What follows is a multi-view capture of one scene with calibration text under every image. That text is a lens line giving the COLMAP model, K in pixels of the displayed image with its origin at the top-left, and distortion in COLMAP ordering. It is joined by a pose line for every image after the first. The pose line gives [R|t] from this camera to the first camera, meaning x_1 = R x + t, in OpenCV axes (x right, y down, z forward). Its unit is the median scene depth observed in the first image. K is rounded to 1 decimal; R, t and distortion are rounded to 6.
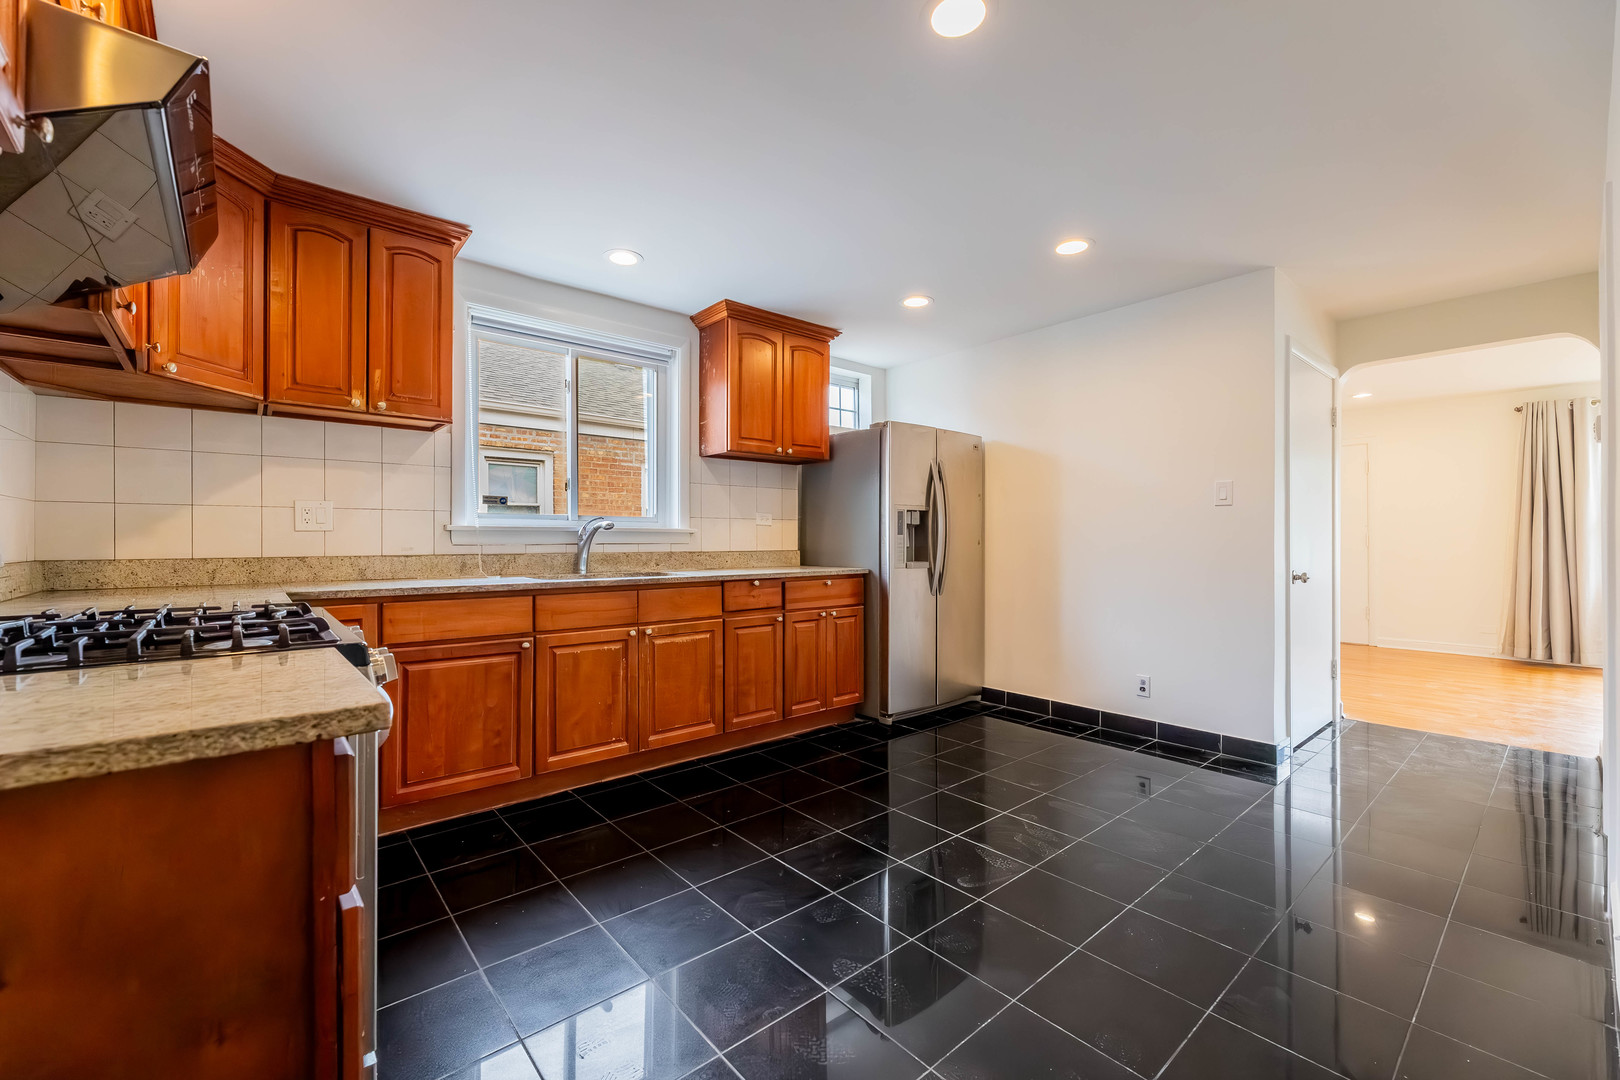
lens RADIAL K [[654.1, 0, 799.6], [0, 654.1, 537.8], [0, 0, 1]] dist [-0.005127, -0.000540]
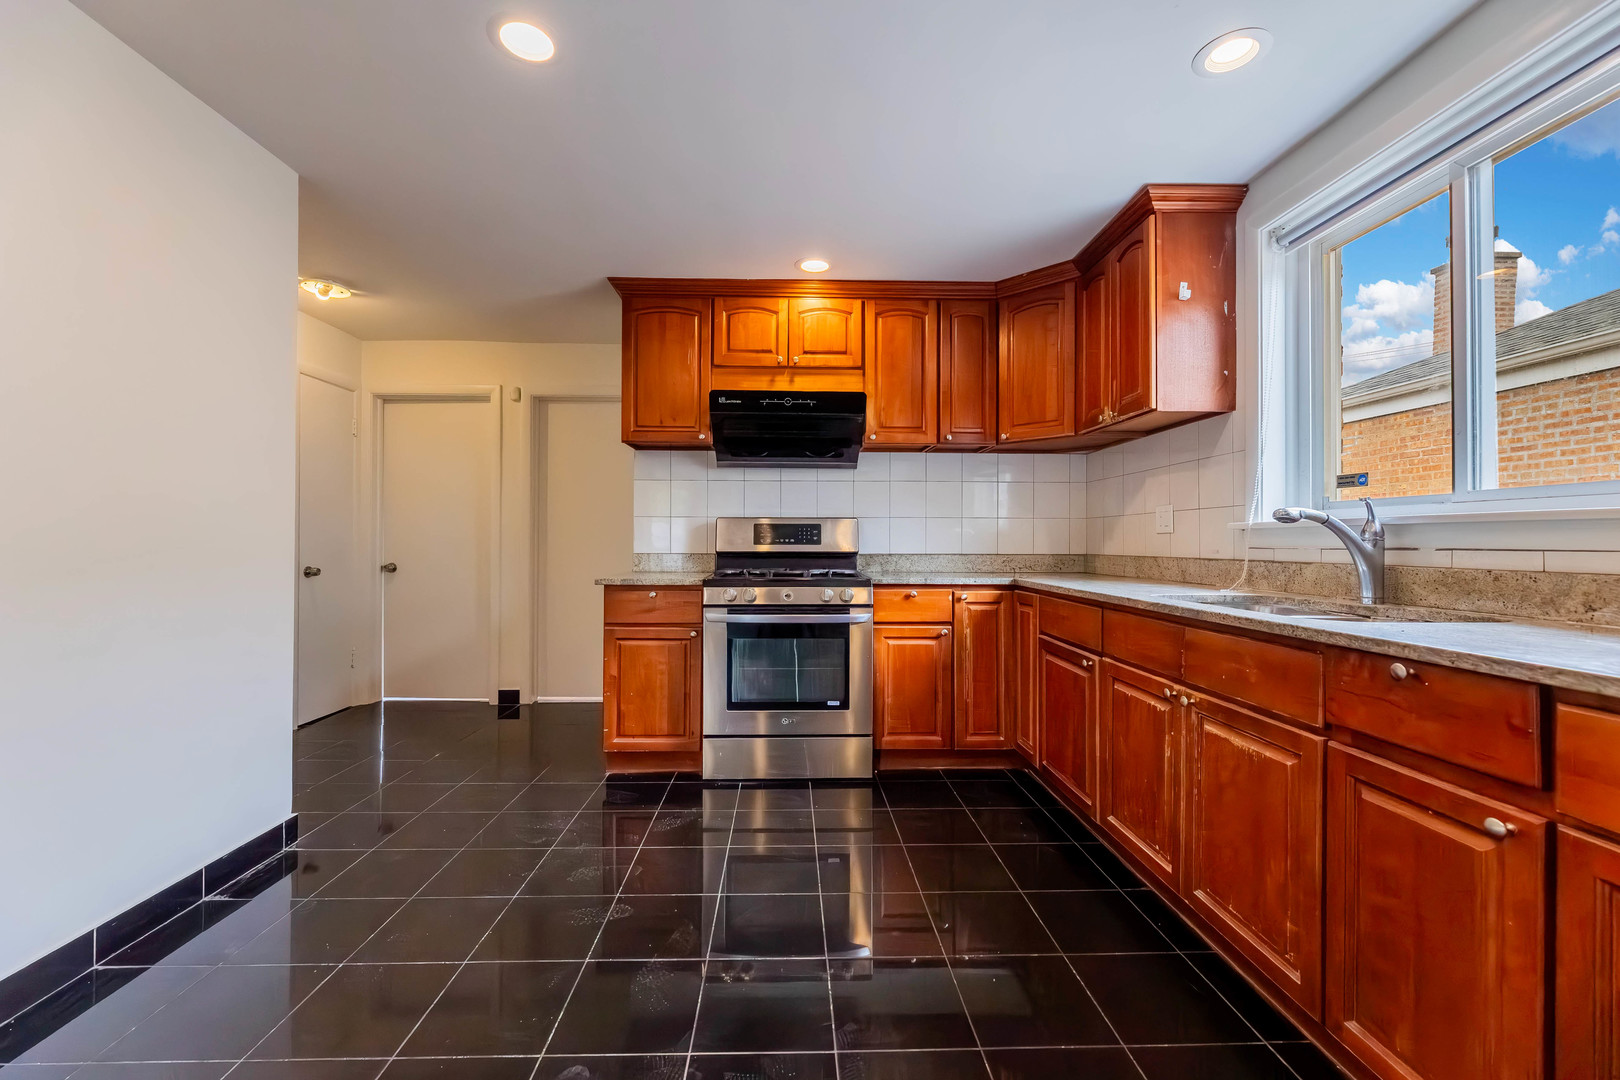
lens RADIAL K [[654.1, 0, 797.9], [0, 654.1, 539.8], [0, 0, 1]] dist [-0.005127, -0.000540]
pose [[-0.632021, -0.005057, -0.774935, 0.378656], [-0.002110, 0.999986, -0.004804, 0.005633], [0.774949, -0.001401, -0.632023, 0.967446]]
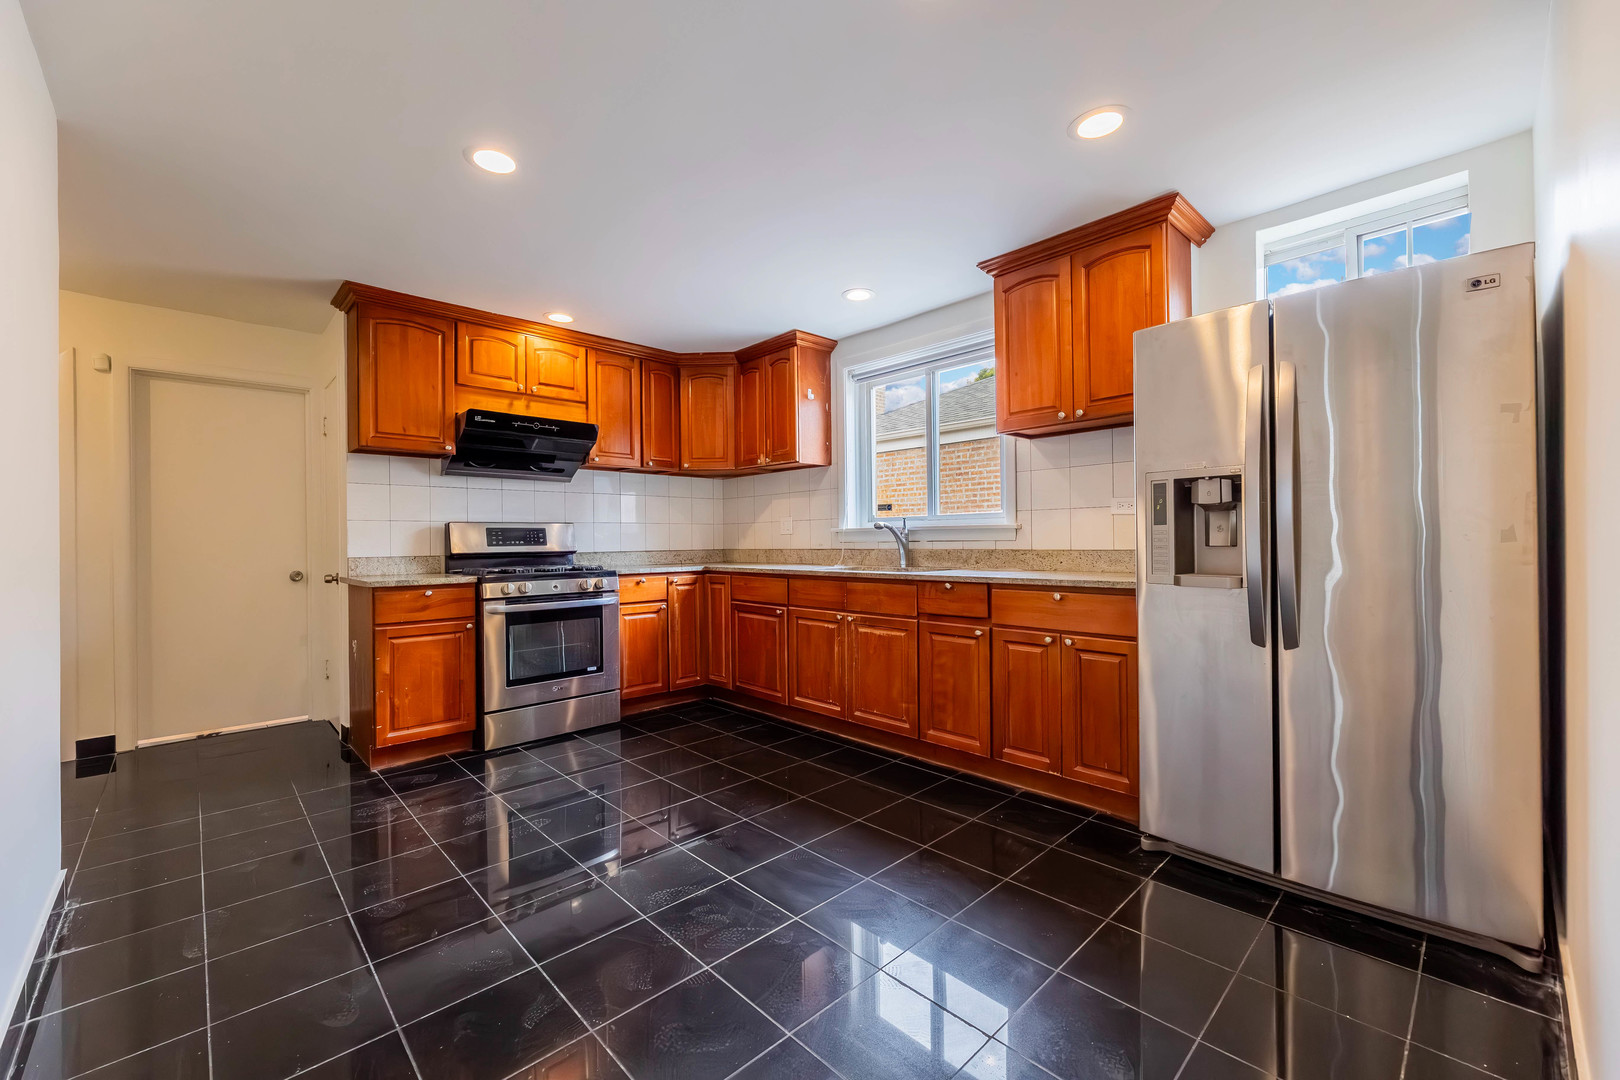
lens RADIAL K [[654.1, 0, 796.0], [0, 654.1, 537.9], [0, 0, 1]] dist [-0.005127, -0.000540]
pose [[0.047376, -0.005840, -0.998860, 0.799610], [0.013413, 0.999896, -0.005210, 0.006626], [0.998787, -0.013151, 0.047449, 0.751985]]
